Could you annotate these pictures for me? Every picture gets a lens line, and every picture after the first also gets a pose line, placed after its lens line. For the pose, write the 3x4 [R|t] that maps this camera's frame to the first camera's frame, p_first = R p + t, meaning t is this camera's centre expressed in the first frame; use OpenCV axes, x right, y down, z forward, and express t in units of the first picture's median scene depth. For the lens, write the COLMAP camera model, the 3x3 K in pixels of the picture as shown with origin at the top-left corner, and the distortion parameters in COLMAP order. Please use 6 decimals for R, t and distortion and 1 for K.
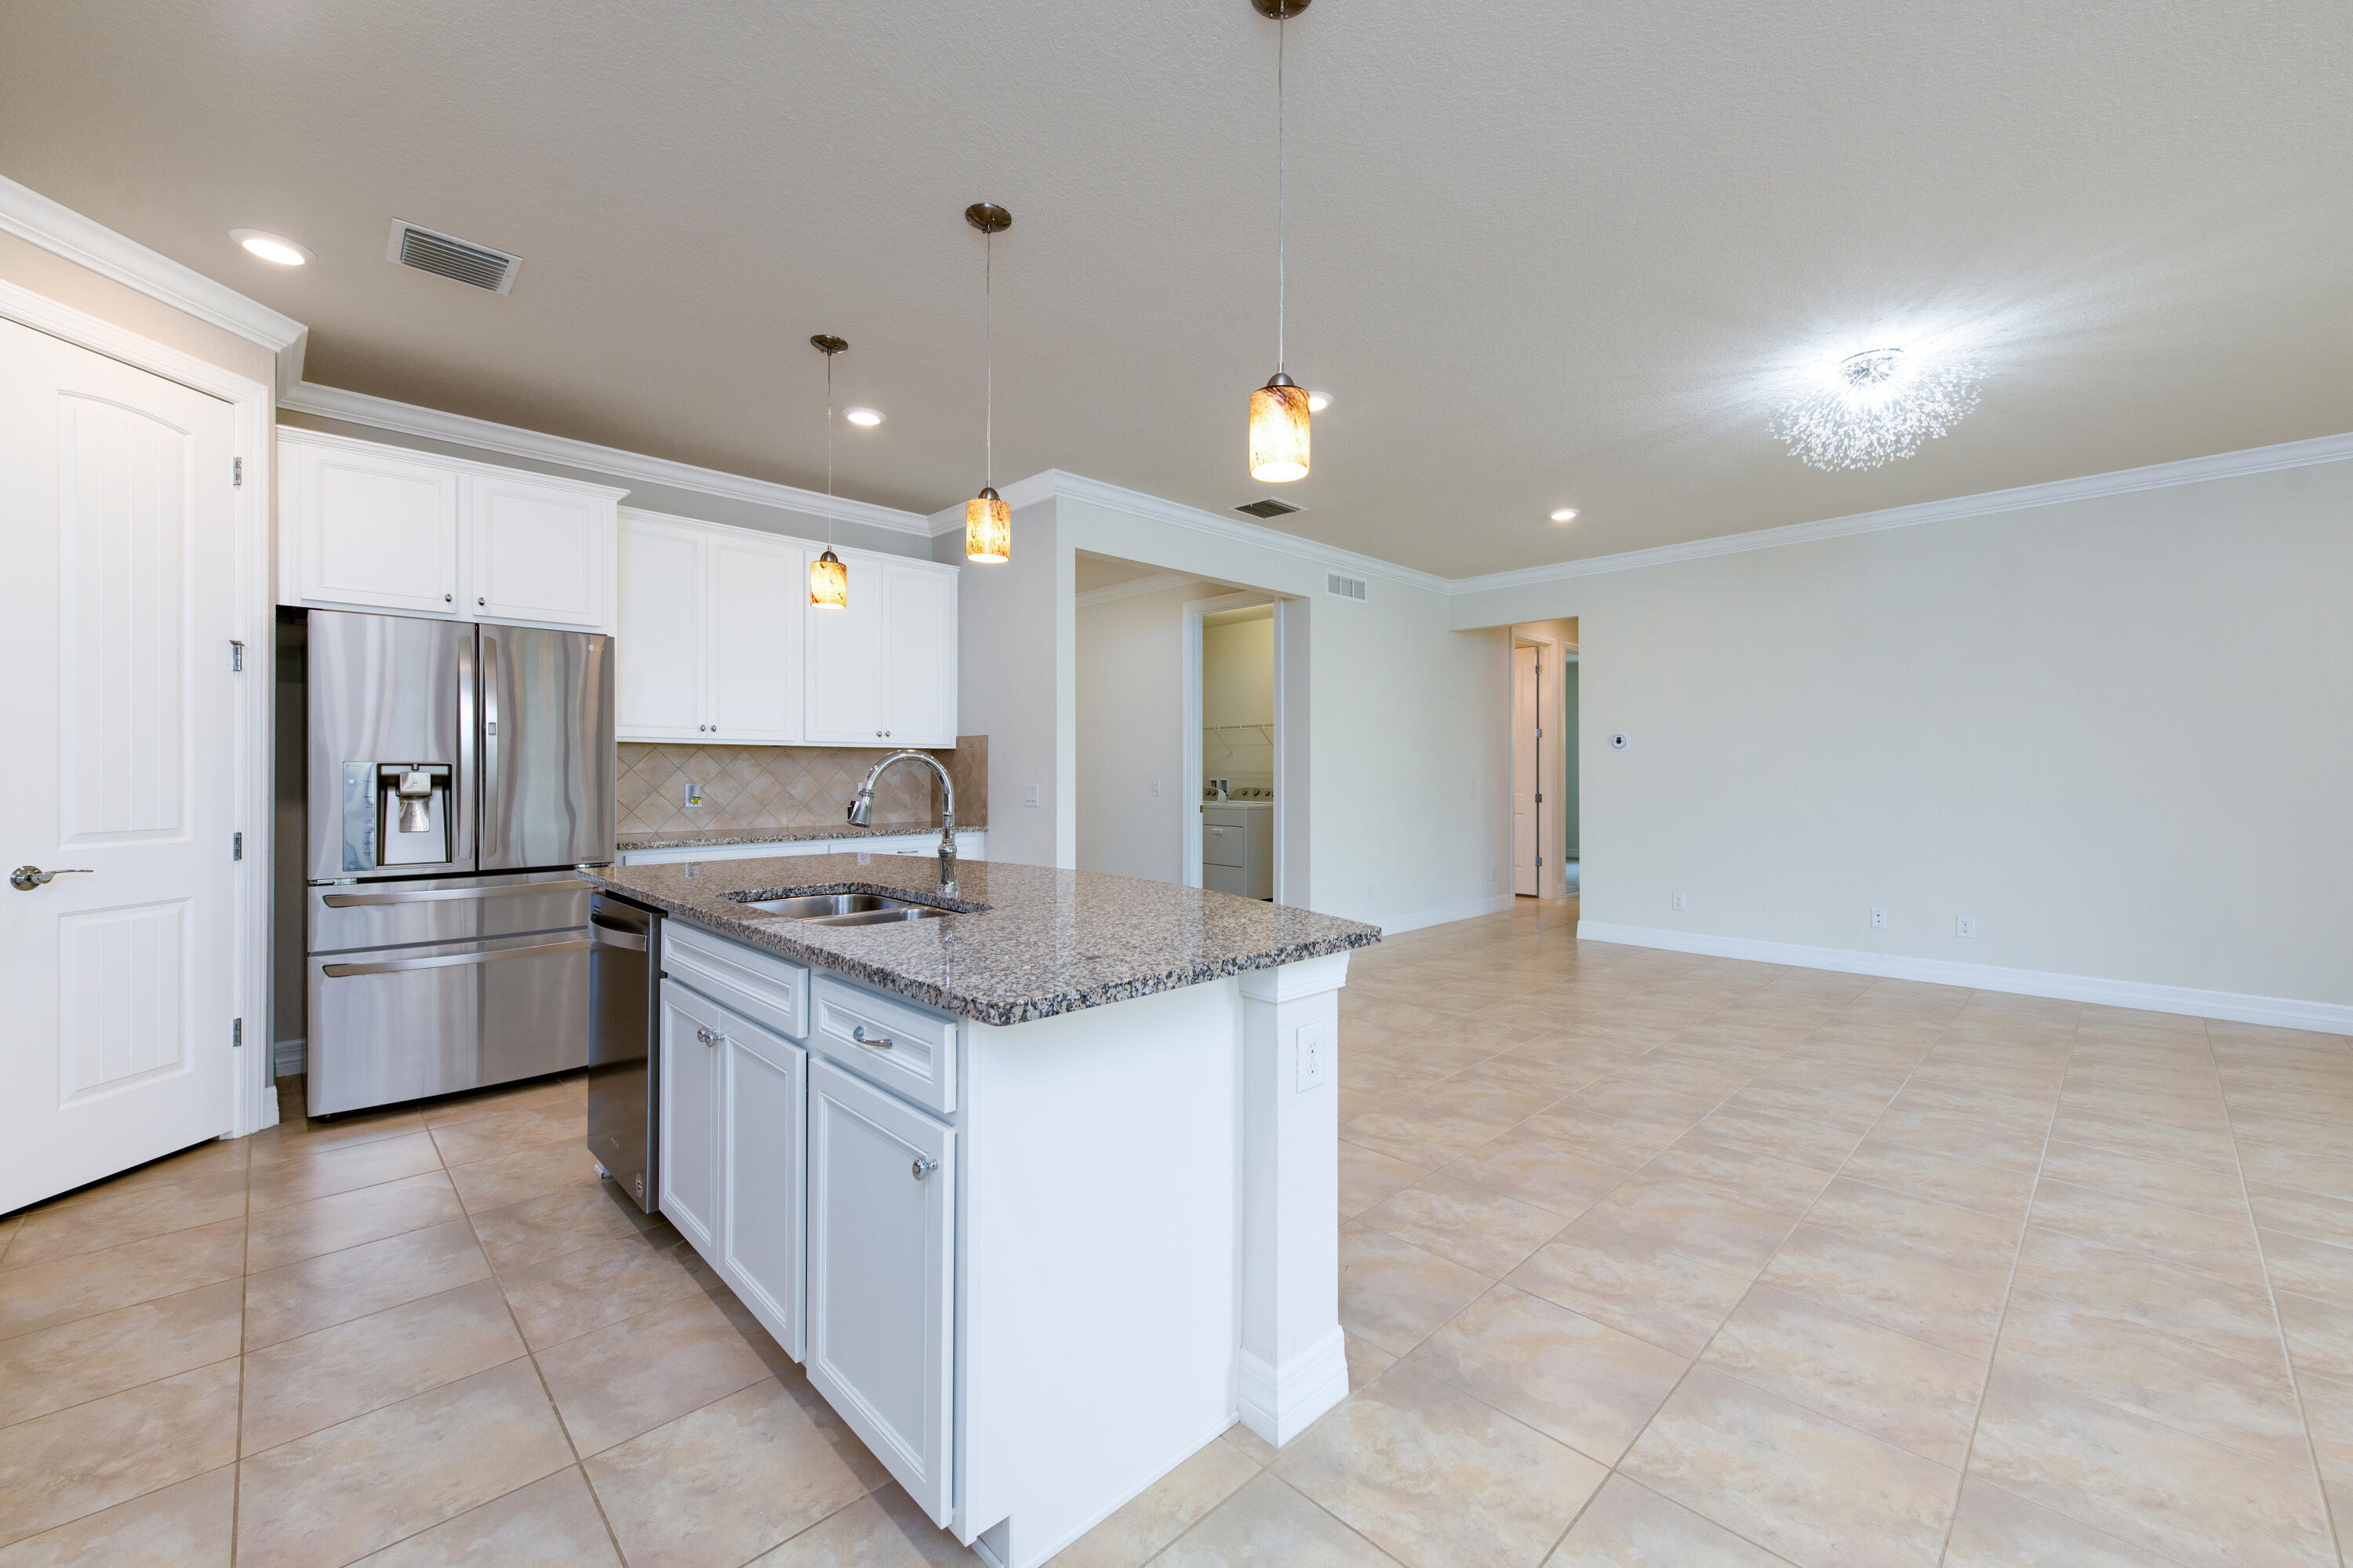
lens RADIAL K [[952.8, 0, 1214.1], [0, 952.8, 774.9], [0, 0, 1]] dist [-0.000007, -0.000510]
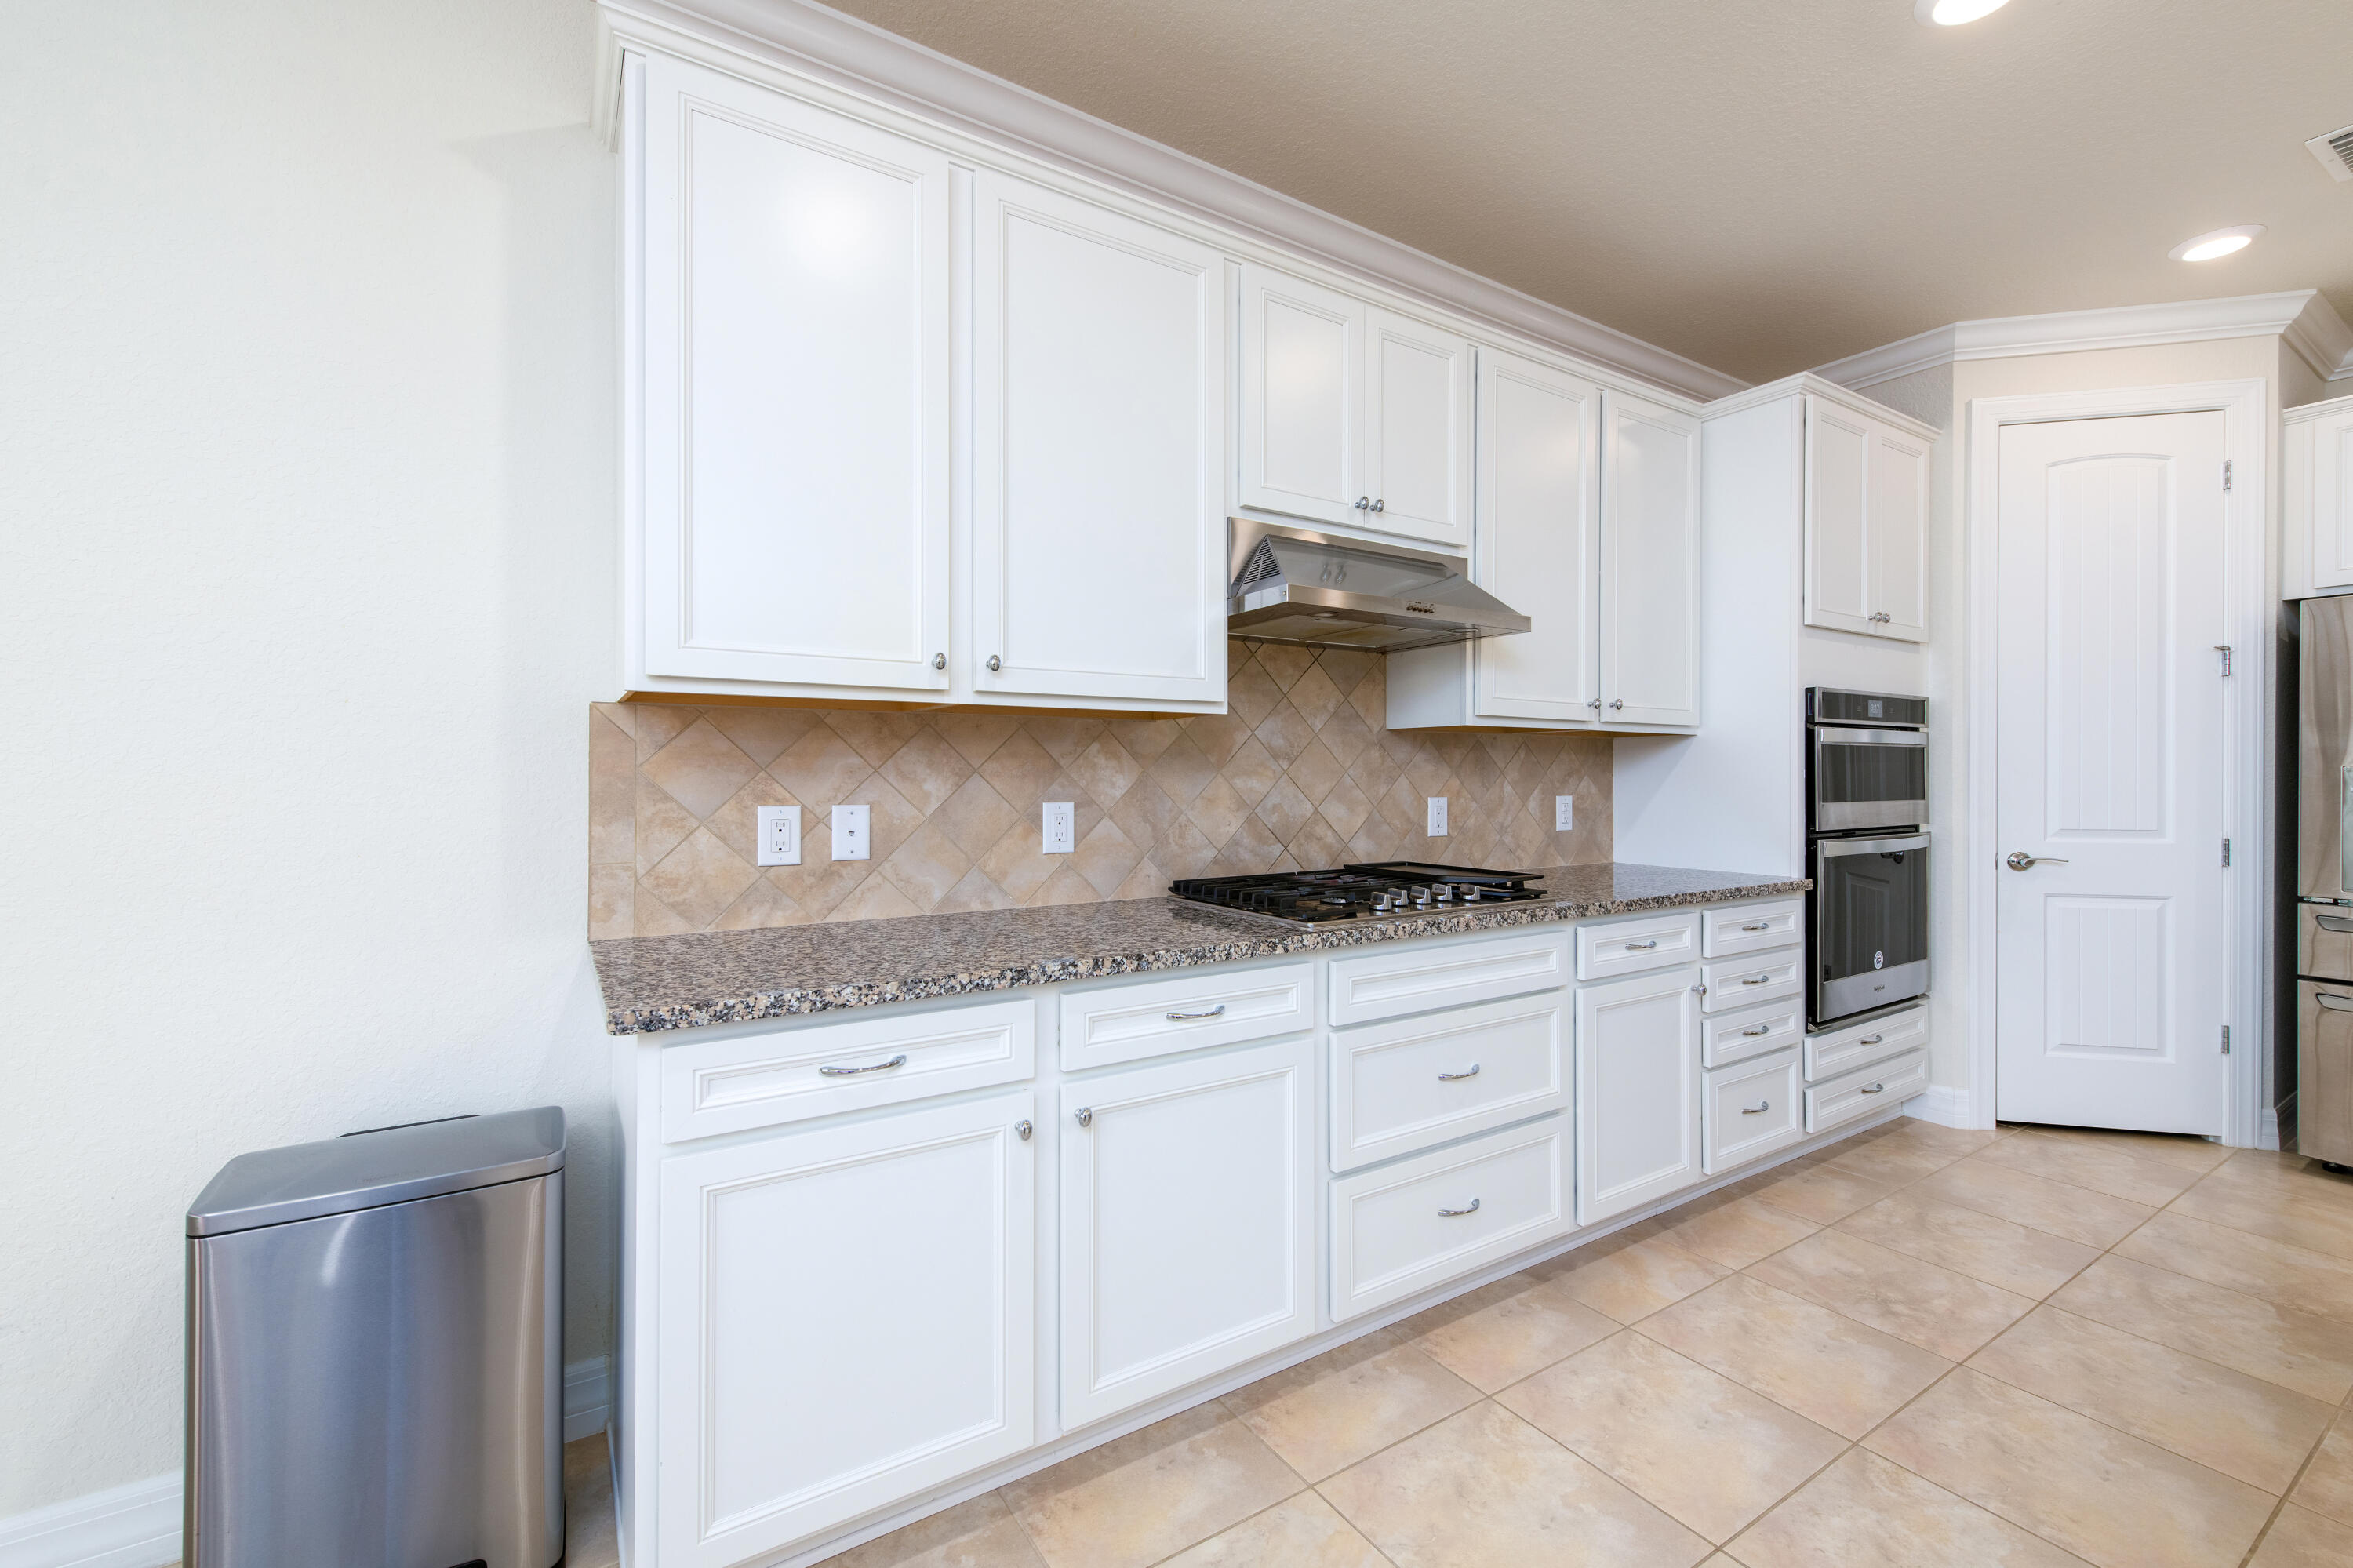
lens RADIAL K [[952.8, 0, 1214.1], [0, 952.8, 774.9], [0, 0, 1]] dist [-0.000007, -0.000510]
pose [[-0.201424, -0.000301, -0.979504, 0.176457], [-0.004018, 0.999992, 0.000519, -0.002212], [0.979496, 0.004040, -0.201424, 0.186914]]
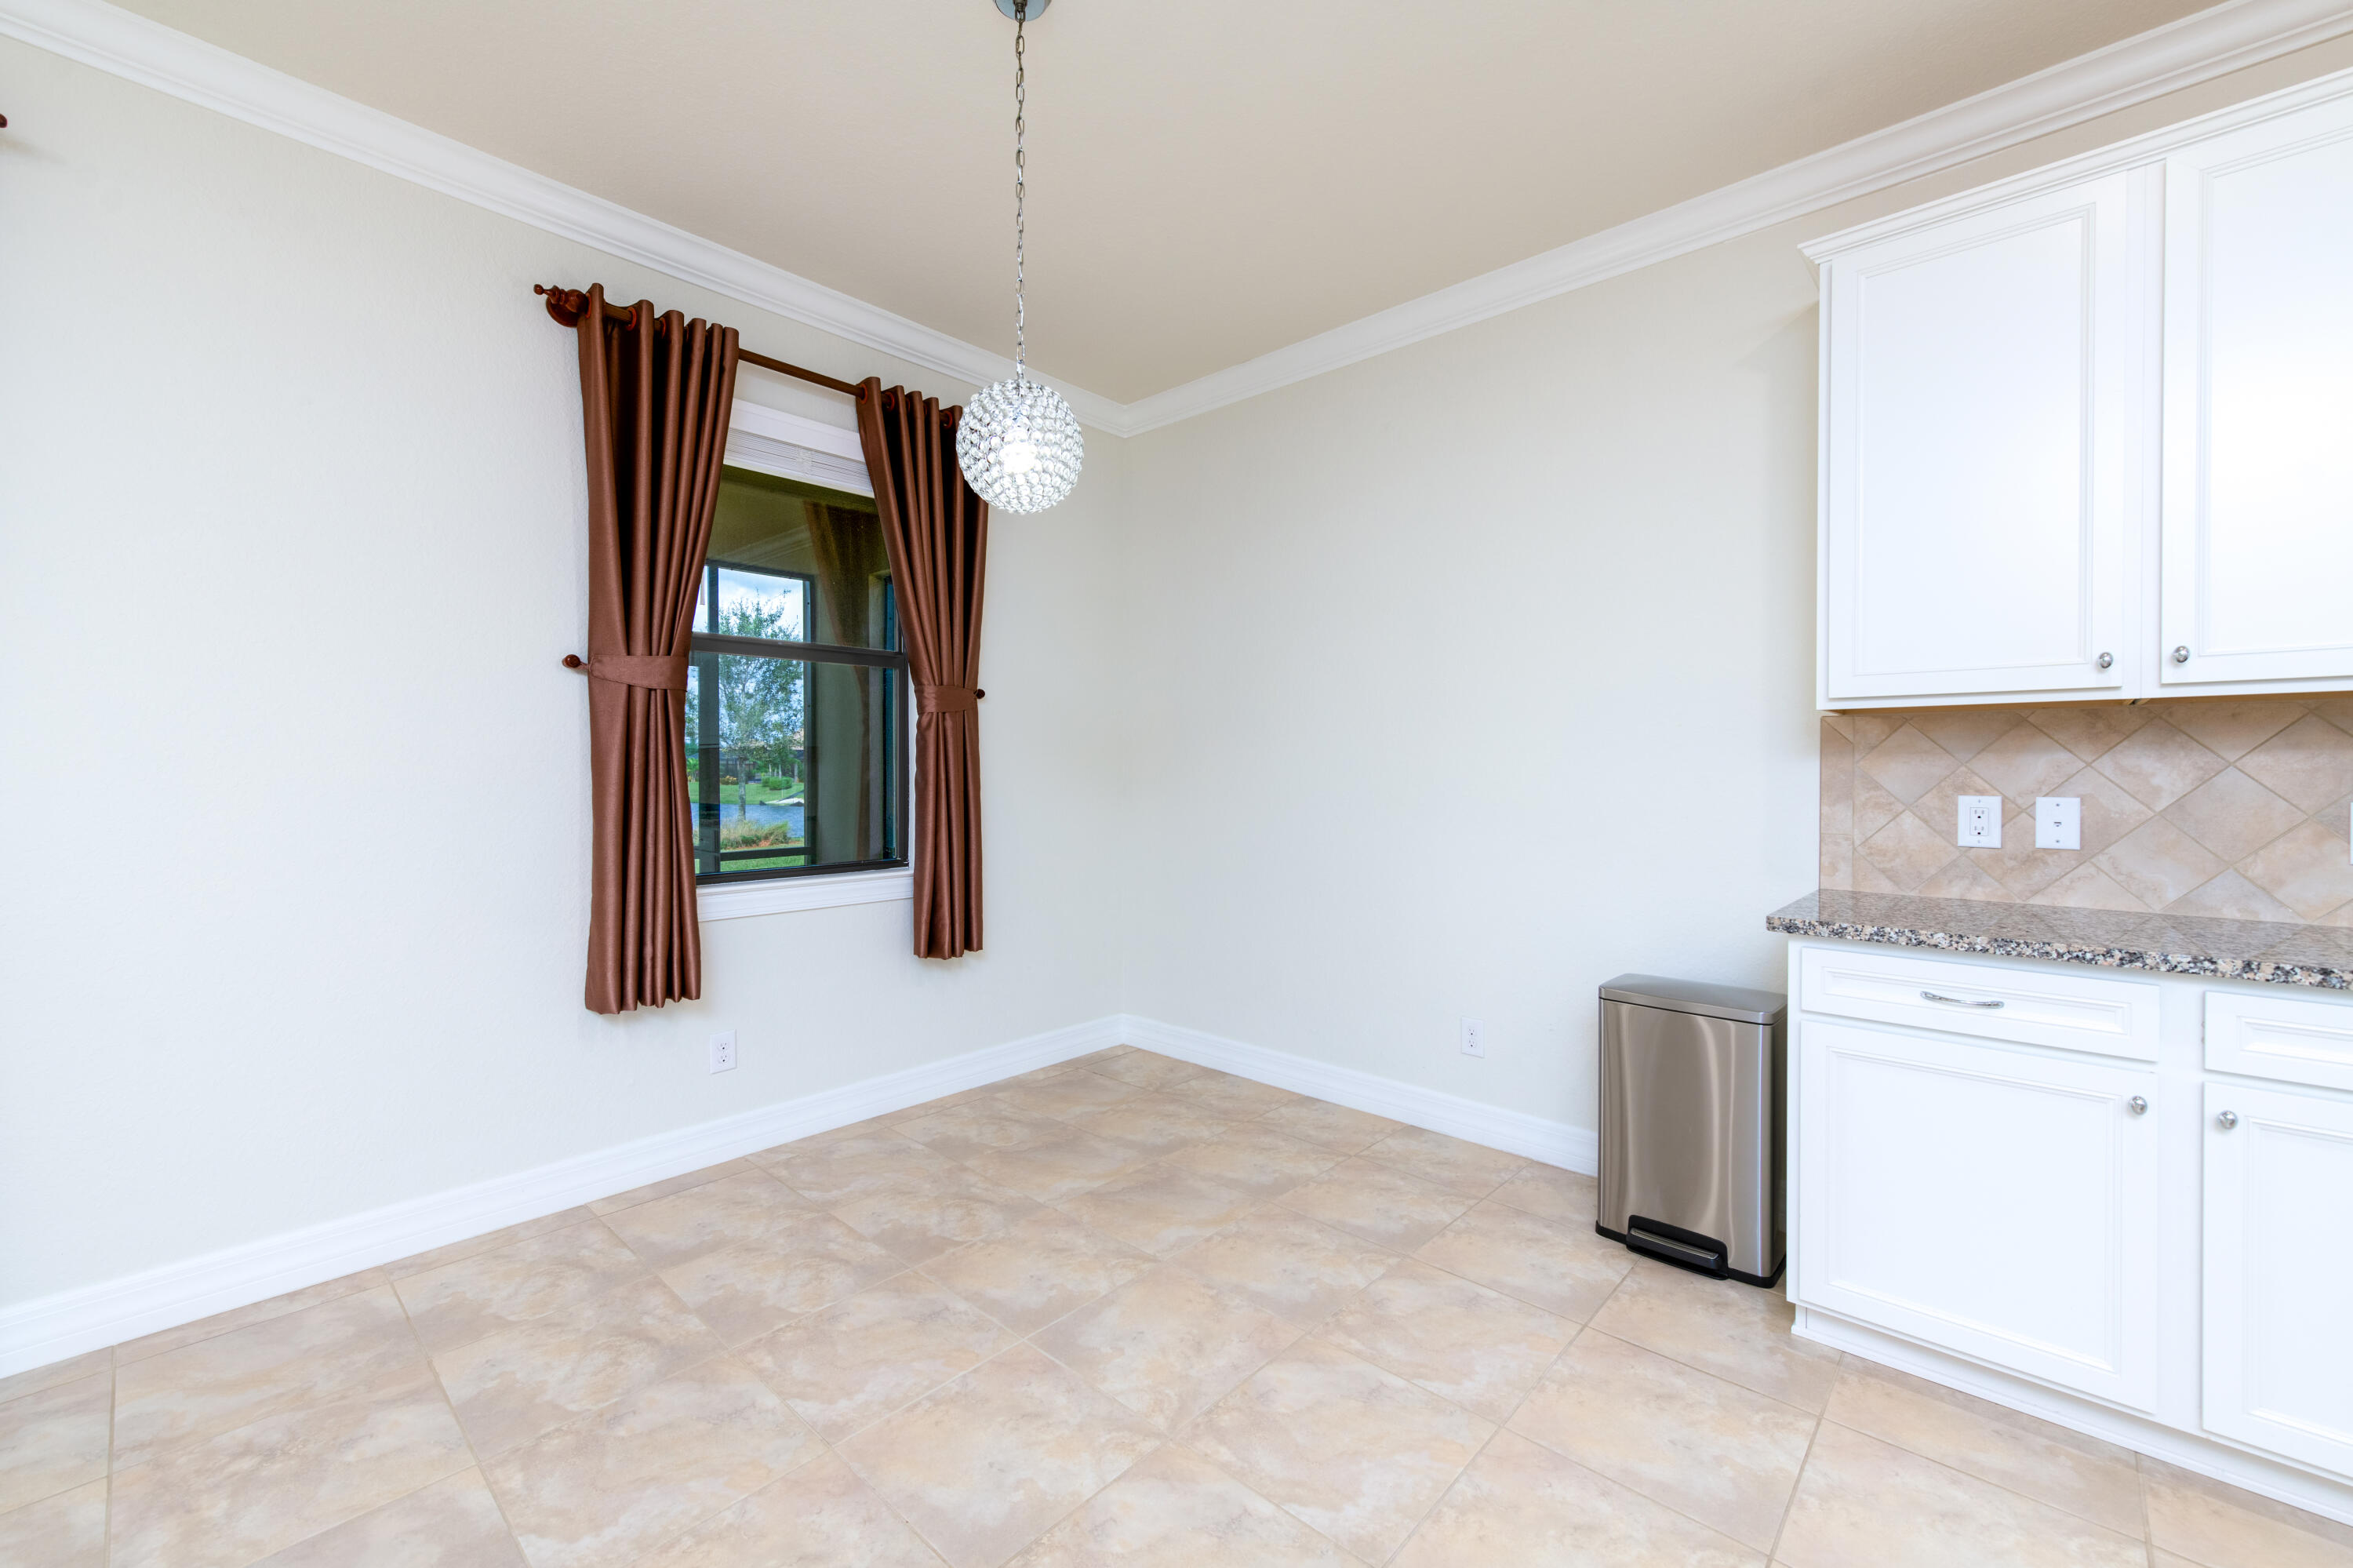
lens RADIAL K [[952.8, 0, 1214.1], [0, 952.8, 774.9], [0, 0, 1]] dist [-0.000007, -0.000510]
pose [[-0.998306, -0.001176, -0.058175, 0.238496], [-0.001682, 0.999961, 0.008658, -0.001781], [0.058162, 0.008741, -0.998269, 0.446480]]
